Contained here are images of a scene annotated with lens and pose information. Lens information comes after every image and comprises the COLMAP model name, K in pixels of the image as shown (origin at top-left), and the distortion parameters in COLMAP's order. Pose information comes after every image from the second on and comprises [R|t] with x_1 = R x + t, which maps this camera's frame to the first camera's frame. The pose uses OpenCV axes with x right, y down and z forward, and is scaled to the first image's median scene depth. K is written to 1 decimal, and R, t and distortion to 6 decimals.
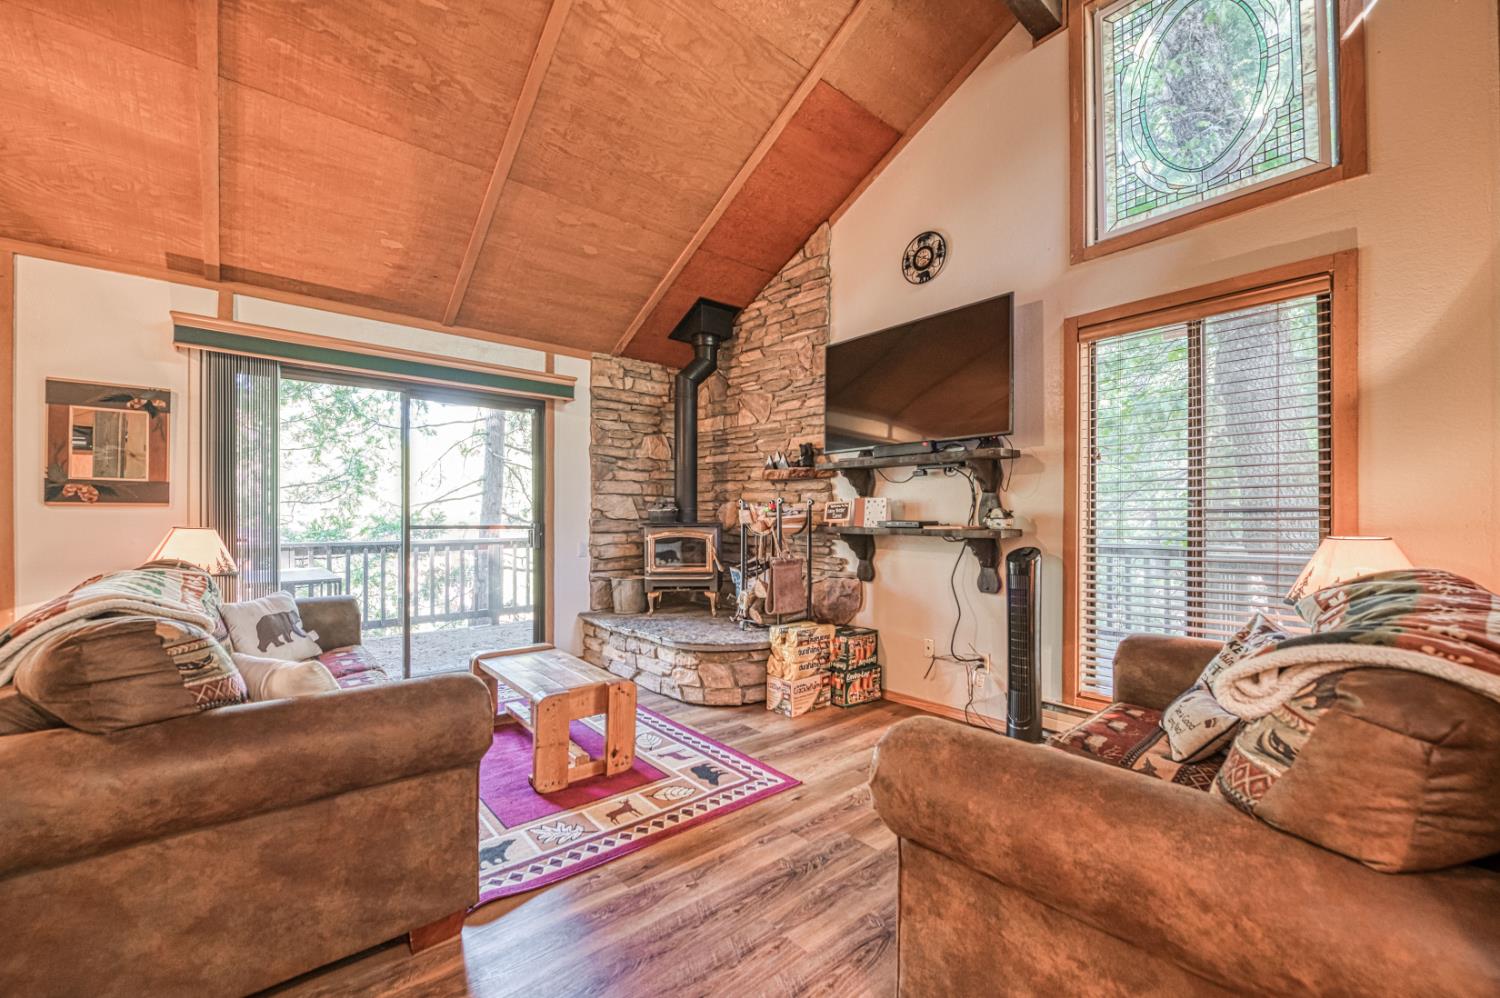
lens RADIAL K [[587.9, 0, 679.0], [0, 587.9, 516.5], [0, 0, 1]] dist [-0.001253, -0.004765]
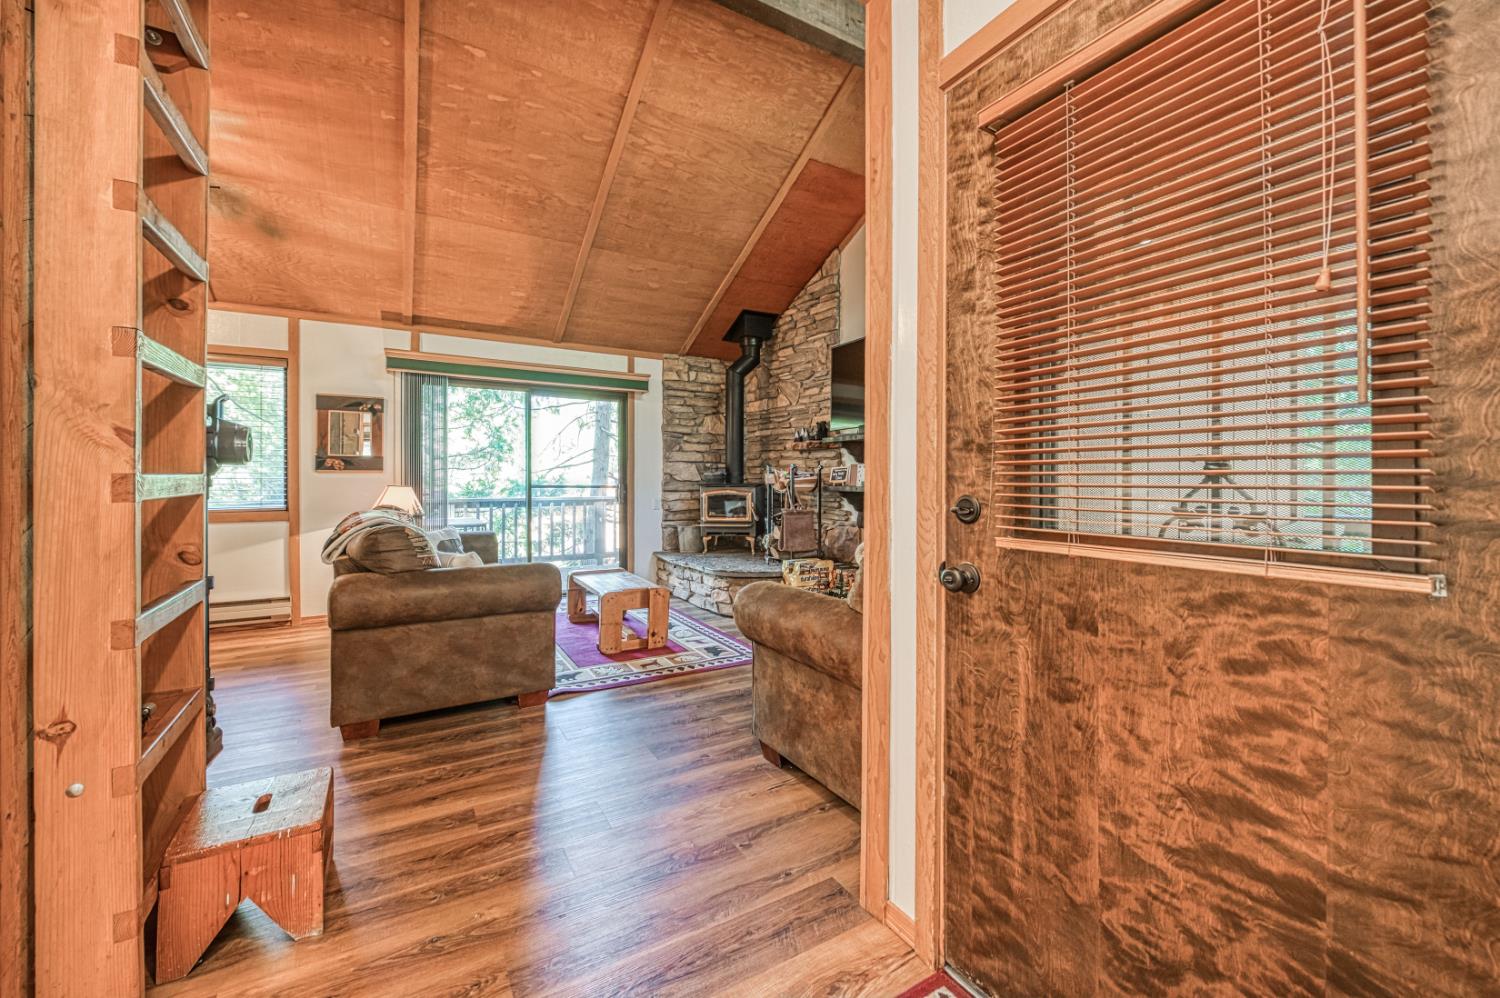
lens RADIAL K [[559.9, 0, 698.5], [0, 559.9, 478.8], [0, 0, 1]] dist [0.000769, -0.000017]
pose [[0.987199, -0.001807, -0.159482, 0.147574], [0.001492, 0.999997, -0.002096, 0.002918], [0.159485, 0.001831, 0.987199, -0.255066]]
